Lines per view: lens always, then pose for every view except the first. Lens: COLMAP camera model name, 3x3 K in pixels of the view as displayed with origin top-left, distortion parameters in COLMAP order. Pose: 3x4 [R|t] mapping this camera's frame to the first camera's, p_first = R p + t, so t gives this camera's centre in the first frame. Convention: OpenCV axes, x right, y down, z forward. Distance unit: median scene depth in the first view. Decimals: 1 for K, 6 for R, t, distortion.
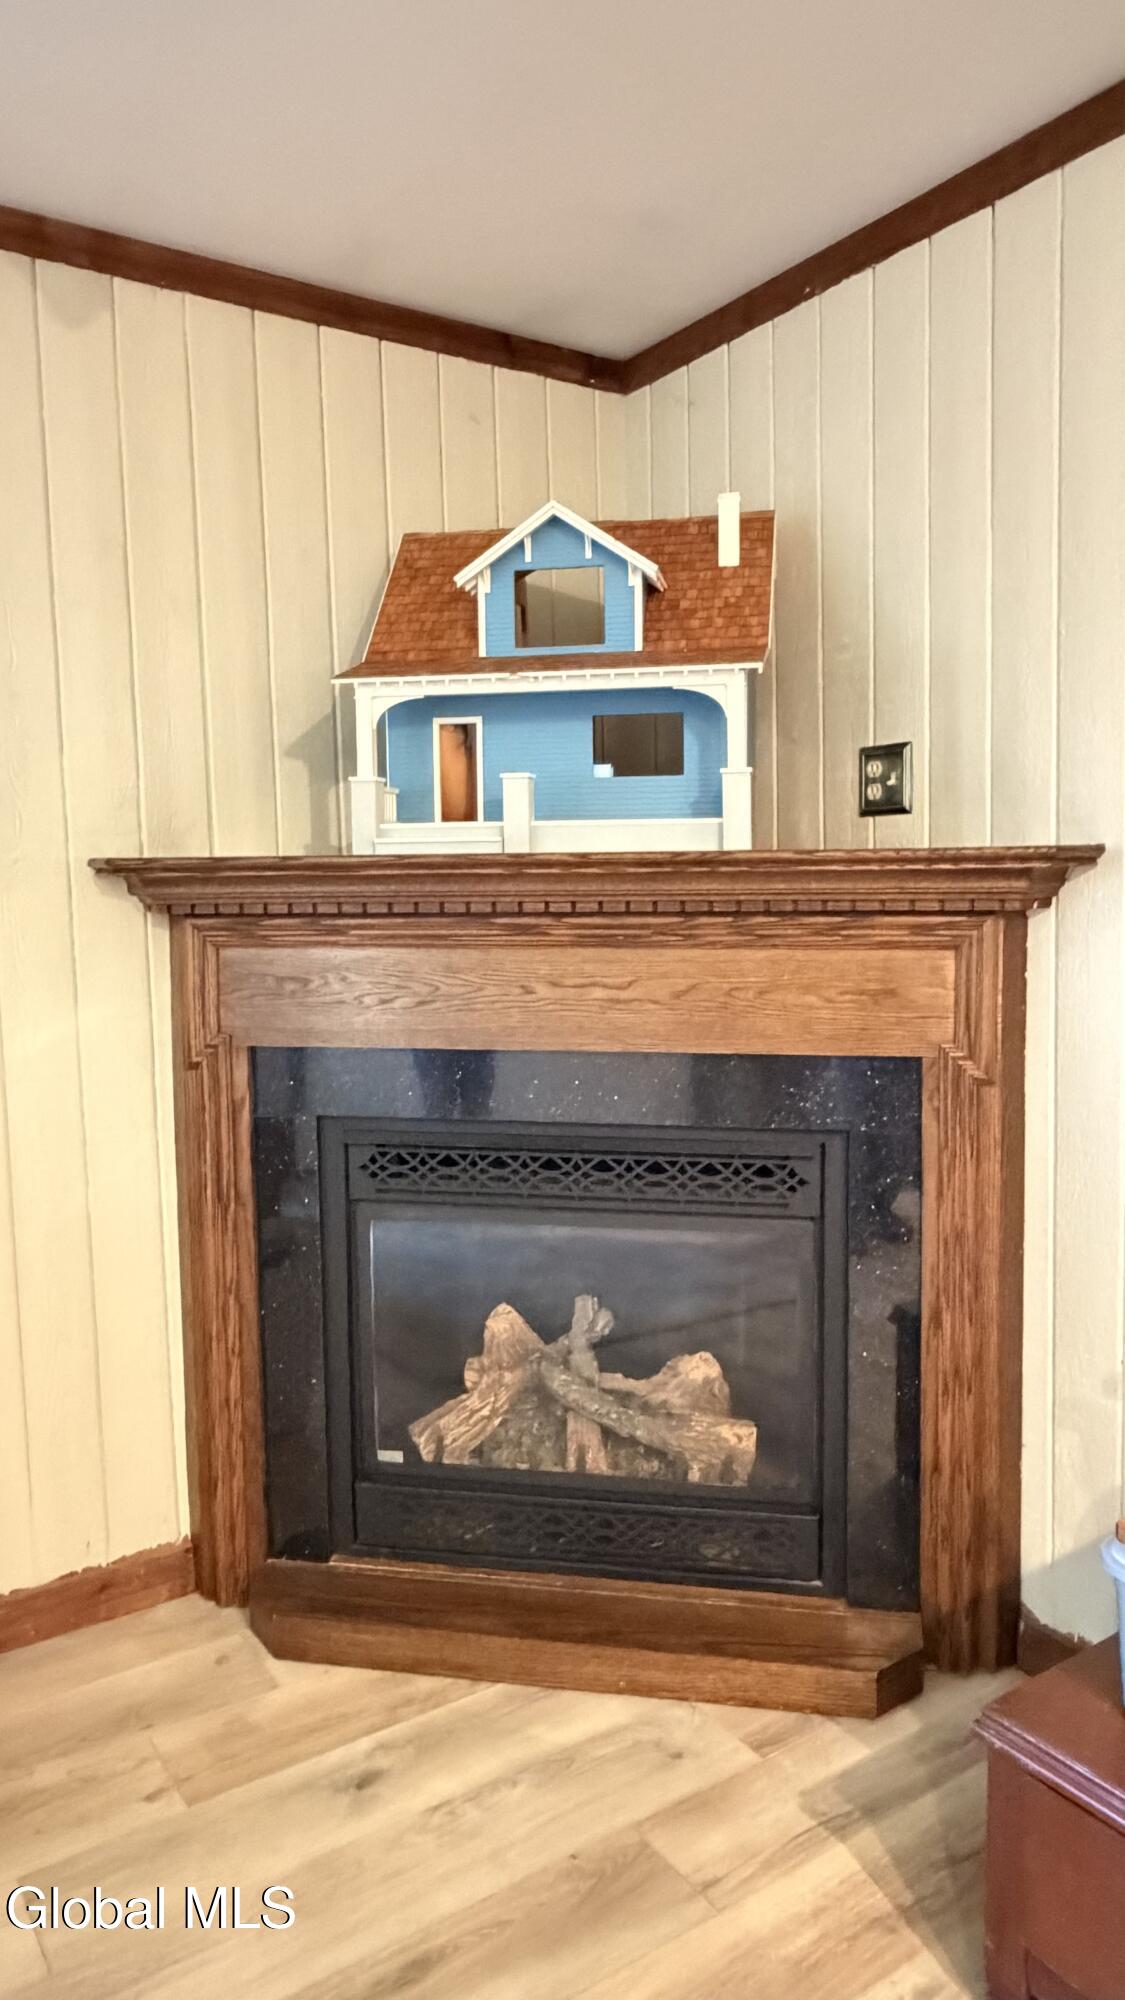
lens RADIAL K [[1367.5, 0, 564.6], [0, 1367.5, 994.4], [0, 0, 1]] dist [-0.003407, -0.000680]
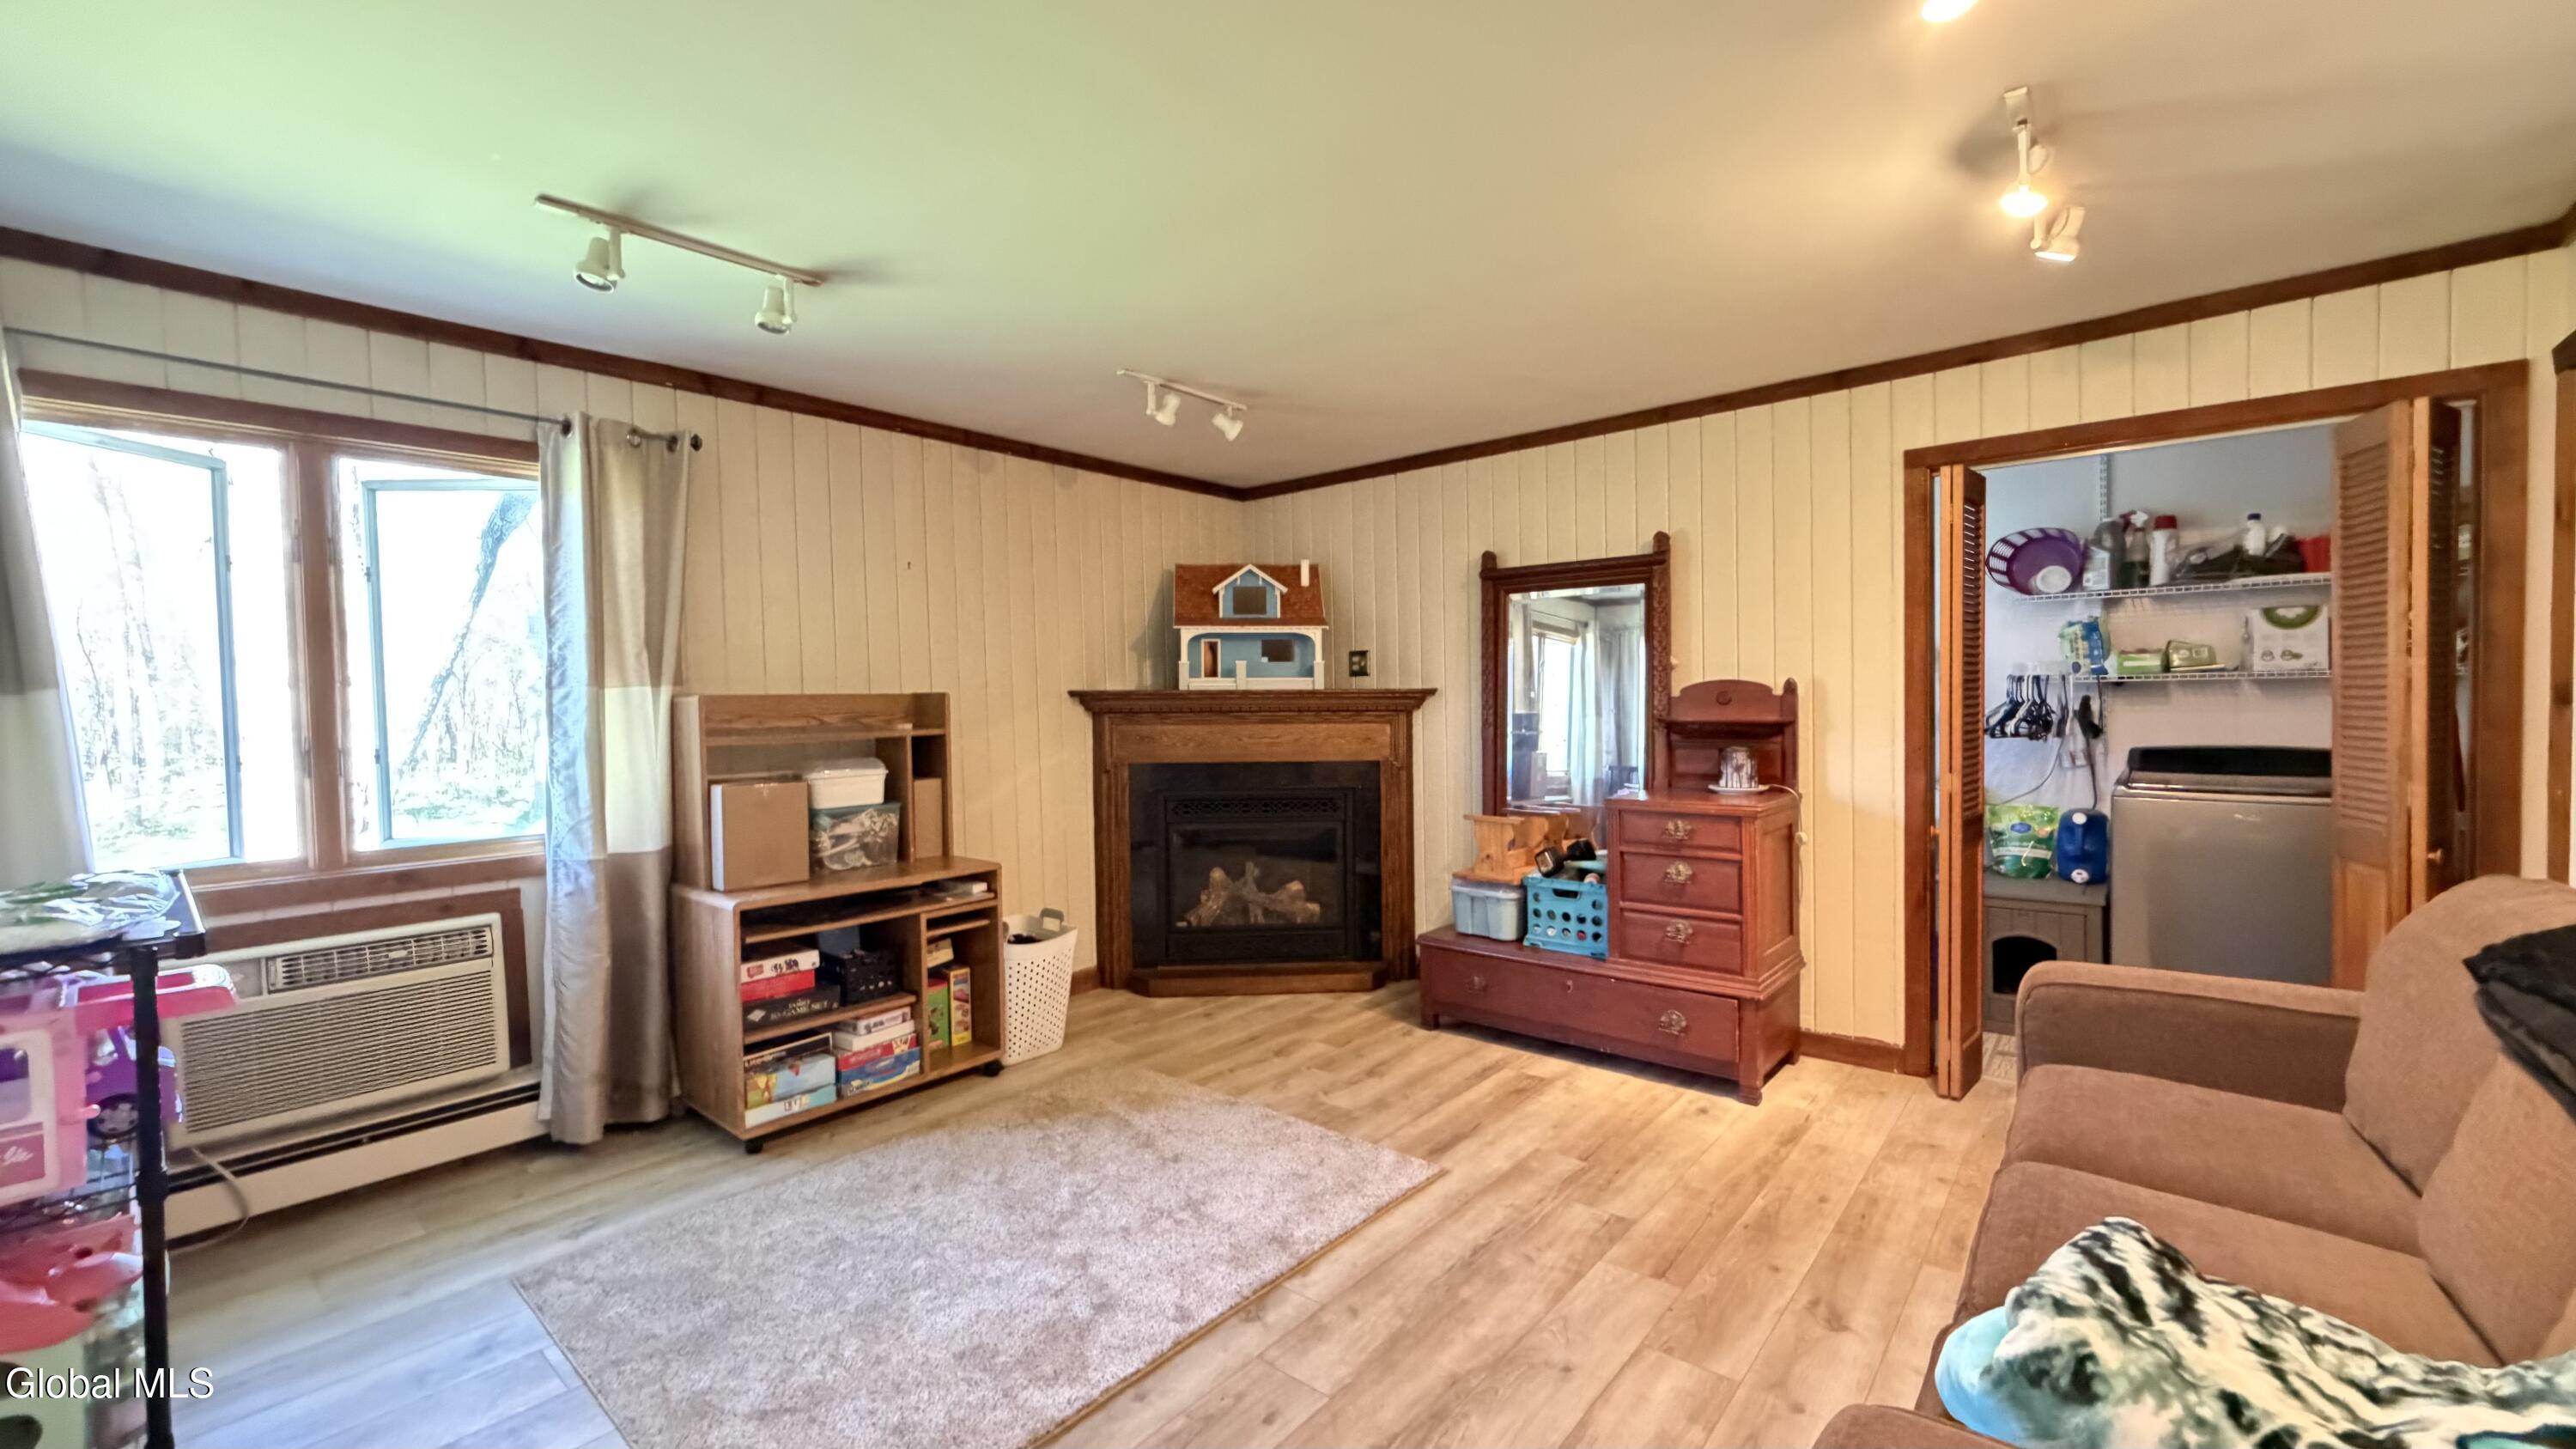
lens RADIAL K [[1025.4, 0, 1285.3], [0, 1025.4, 726.9], [0, 0, 1]] dist [-0.003467, 0.001348]
pose [[0.964374, -0.003652, 0.264519, -0.470111], [0.019743, 0.998110, -0.058200, 0.090062], [-0.263806, 0.061349, 0.962623, -0.966769]]
